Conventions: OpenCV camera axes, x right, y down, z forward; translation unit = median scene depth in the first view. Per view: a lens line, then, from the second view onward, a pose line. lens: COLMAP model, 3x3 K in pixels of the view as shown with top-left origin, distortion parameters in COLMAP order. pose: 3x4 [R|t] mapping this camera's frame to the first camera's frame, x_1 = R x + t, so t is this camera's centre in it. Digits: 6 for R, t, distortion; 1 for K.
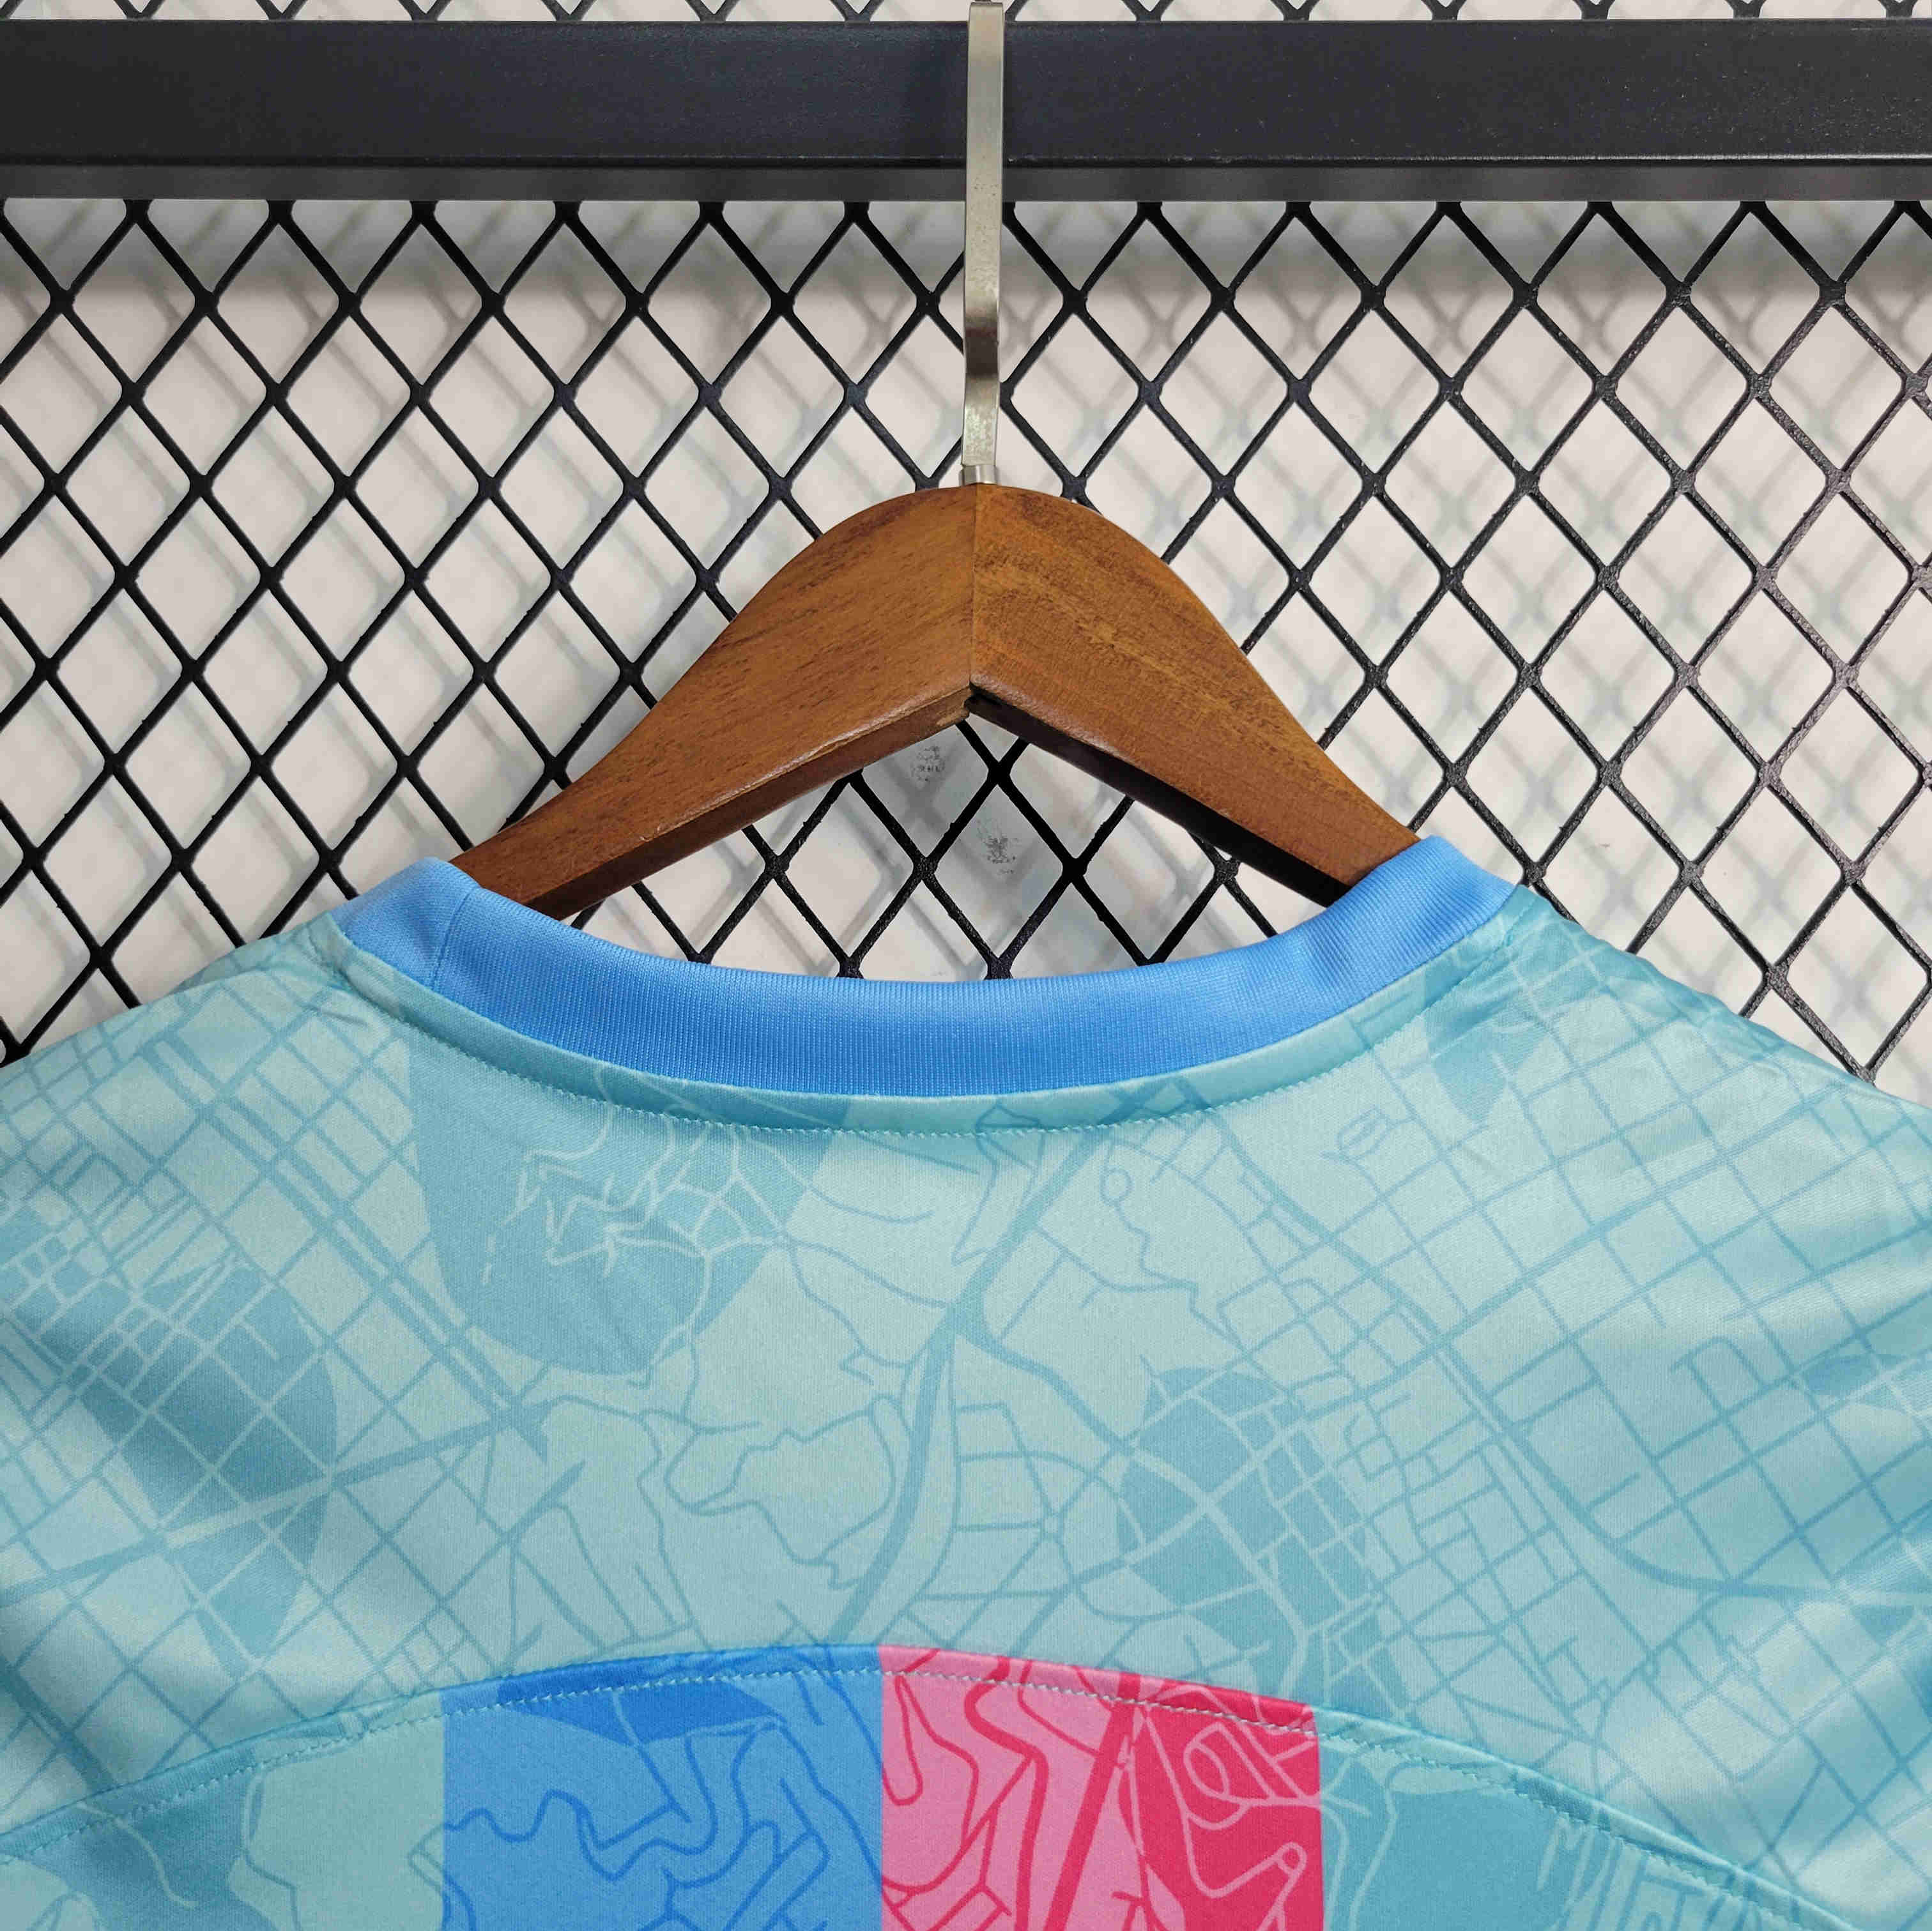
lens RADIAL K [[1873.2, 0, 961.4], [0, 1873.2, 956.8], [0, 0, 1]] dist [0.000408, 0.000000]
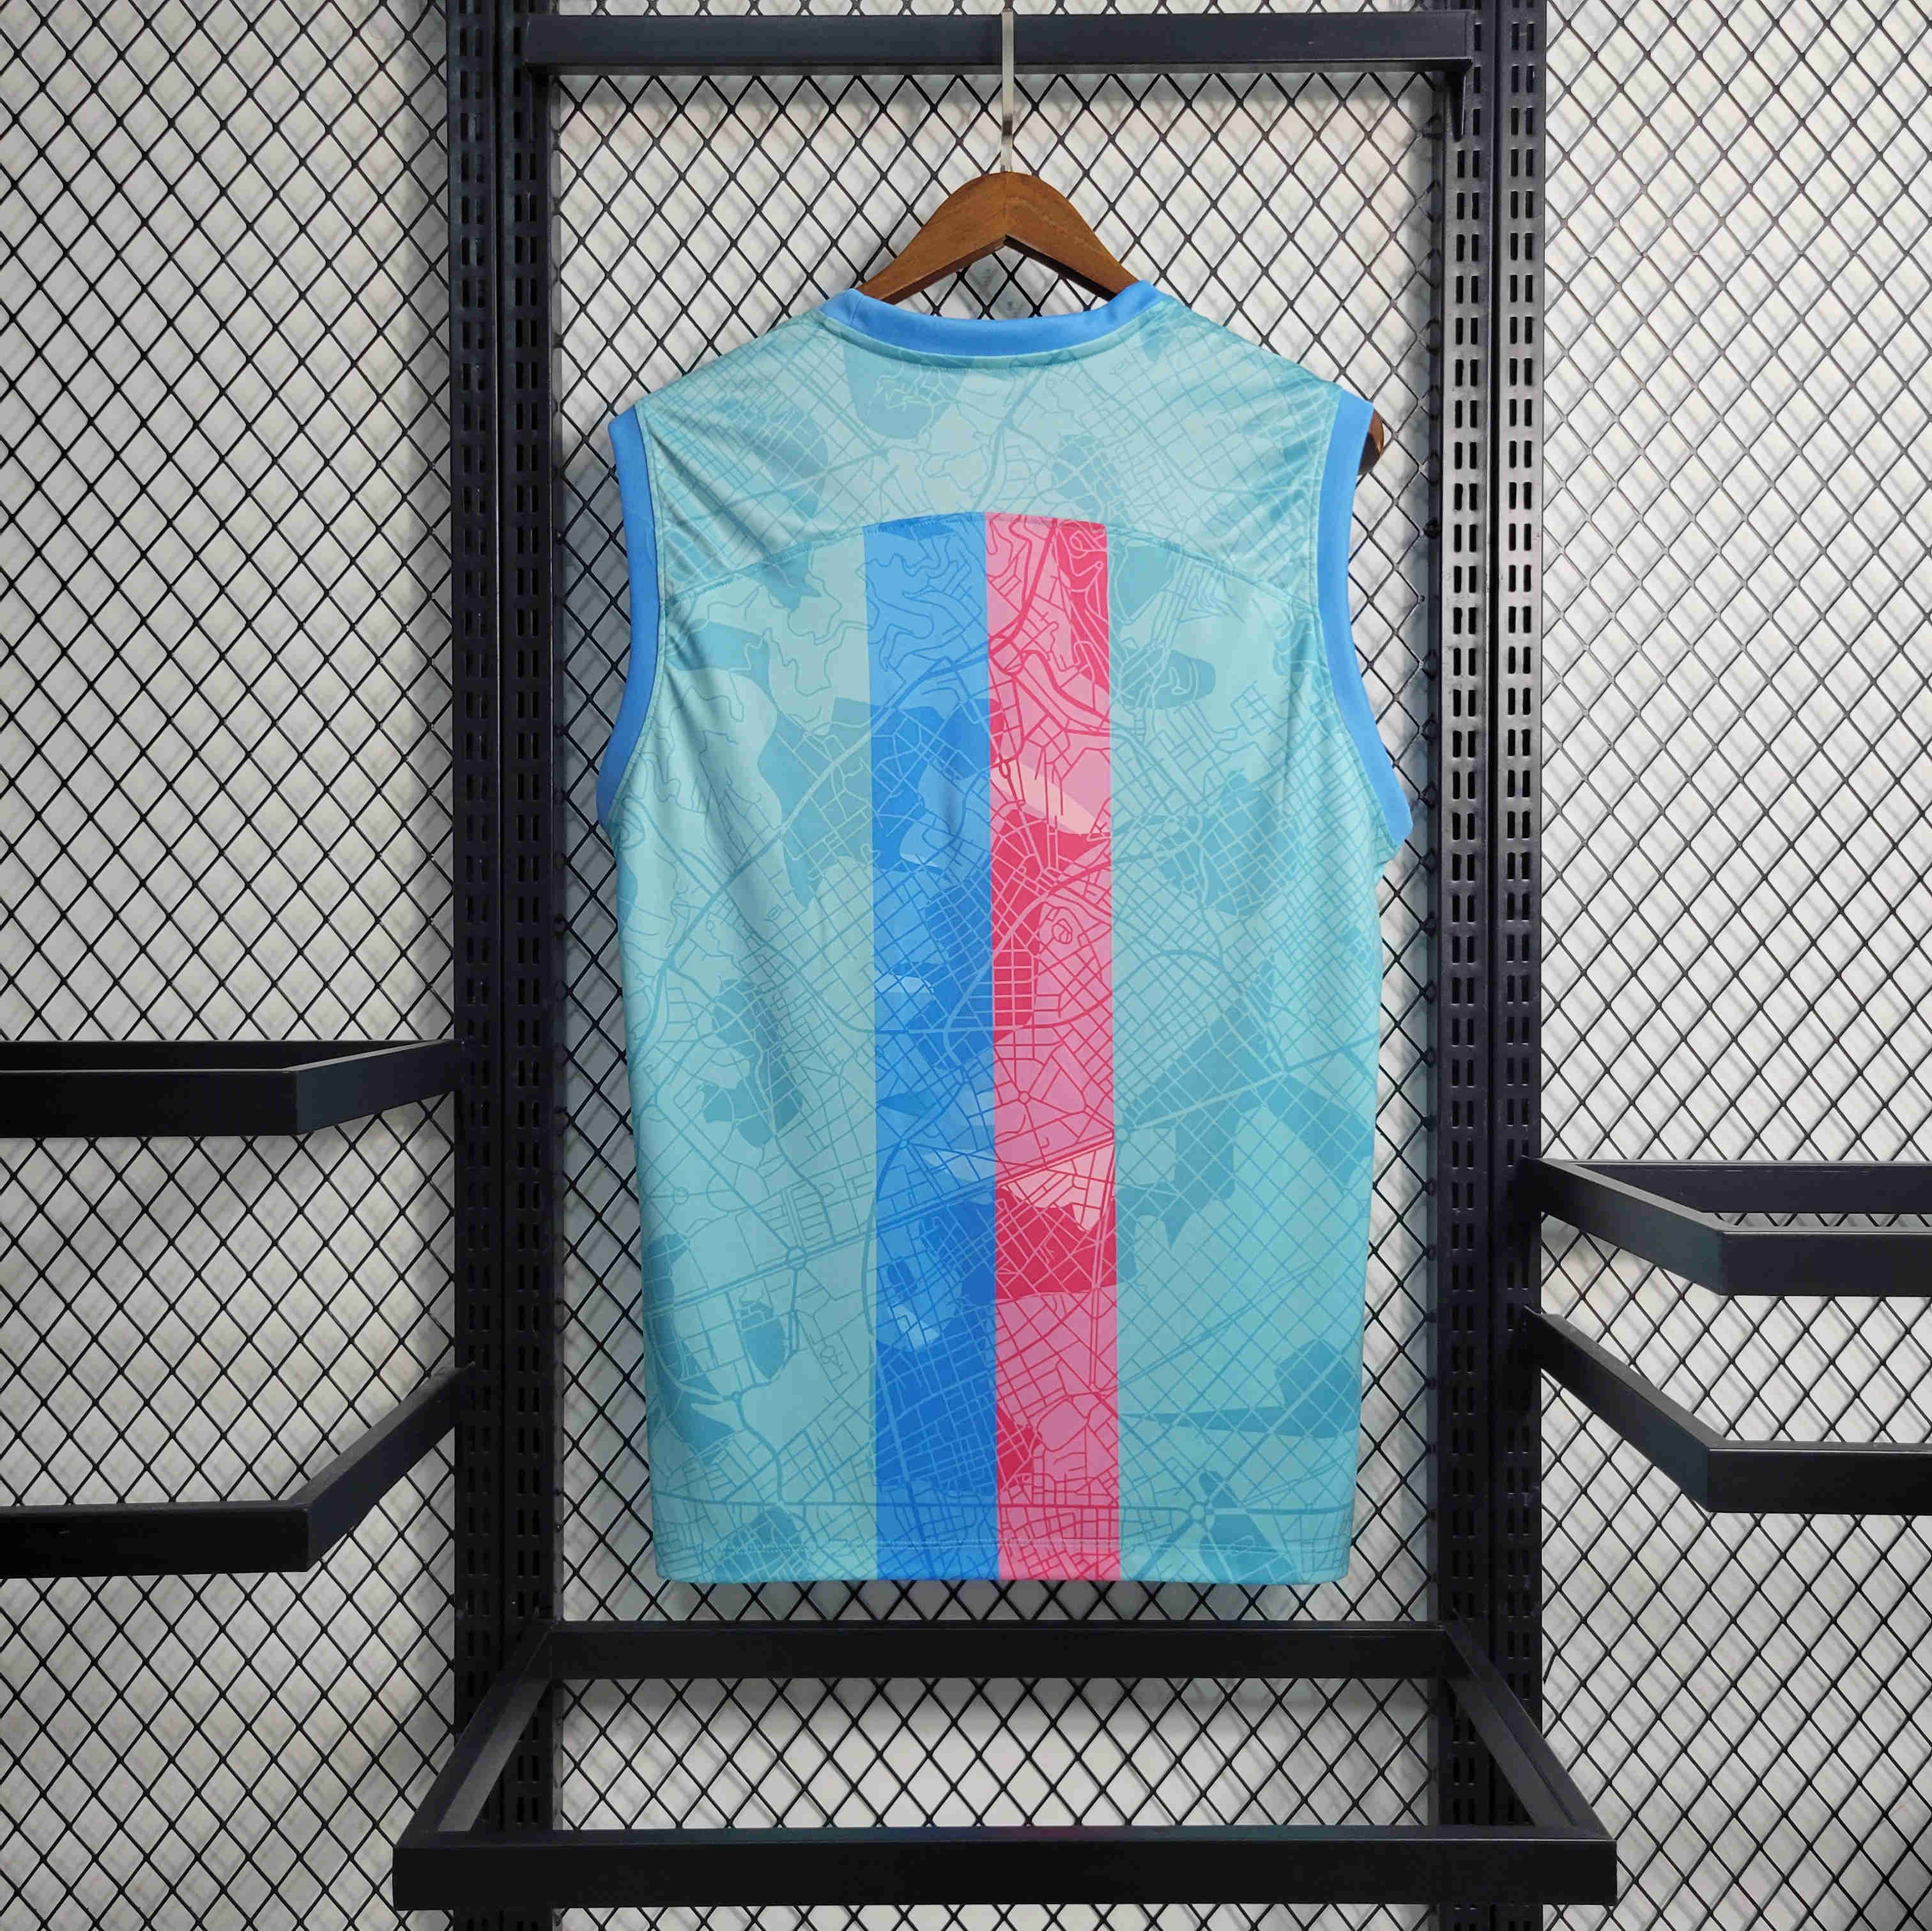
lens RADIAL K [[1873.2, 0, 956.5], [0, 1873.2, 960.0], [0, 0, 1]] dist [0.000408, 0.000000]
pose [[0.999681, -0.017220, 0.018494, -0.158213], [0.014485, 0.990182, 0.139034, 0.634205], [-0.020706, -0.138721, 0.990115, -2.352900]]
